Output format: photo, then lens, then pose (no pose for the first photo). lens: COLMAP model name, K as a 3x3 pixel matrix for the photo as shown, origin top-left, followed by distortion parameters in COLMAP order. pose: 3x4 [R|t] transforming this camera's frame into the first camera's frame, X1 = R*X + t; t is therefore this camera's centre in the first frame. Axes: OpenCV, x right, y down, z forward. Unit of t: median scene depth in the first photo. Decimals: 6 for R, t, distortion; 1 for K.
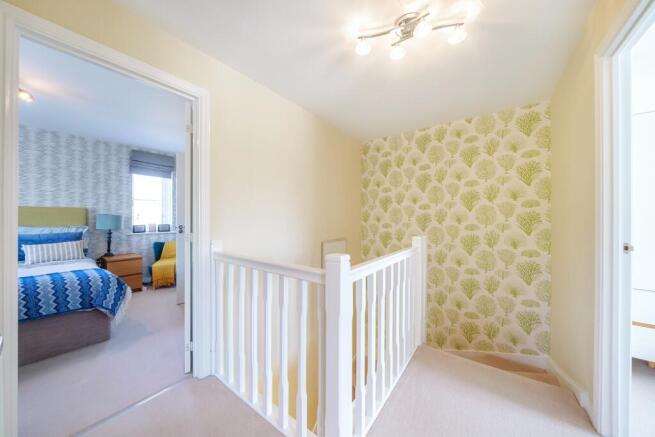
lens RADIAL K [[224.1, 0, 320.6], [0, 224.1, 217.2], [0, 0, 1]] dist [-0.002794, -0.000060]
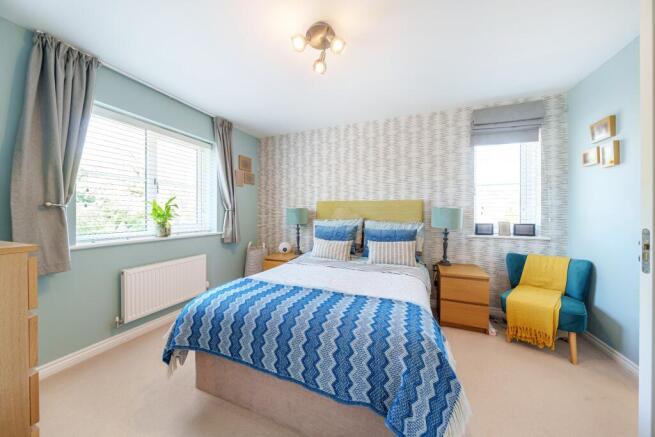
lens RADIAL K [[224.1, 0, 330.9], [0, 224.1, 215.7], [0, 0, 1]] dist [-0.002794, -0.000060]
pose [[0.293296, 0.003791, -0.956014, -0.348119], [0.003773, 0.999980, 0.005123, 0.008708], [0.956014, -0.005110, 0.293276, 0.418391]]
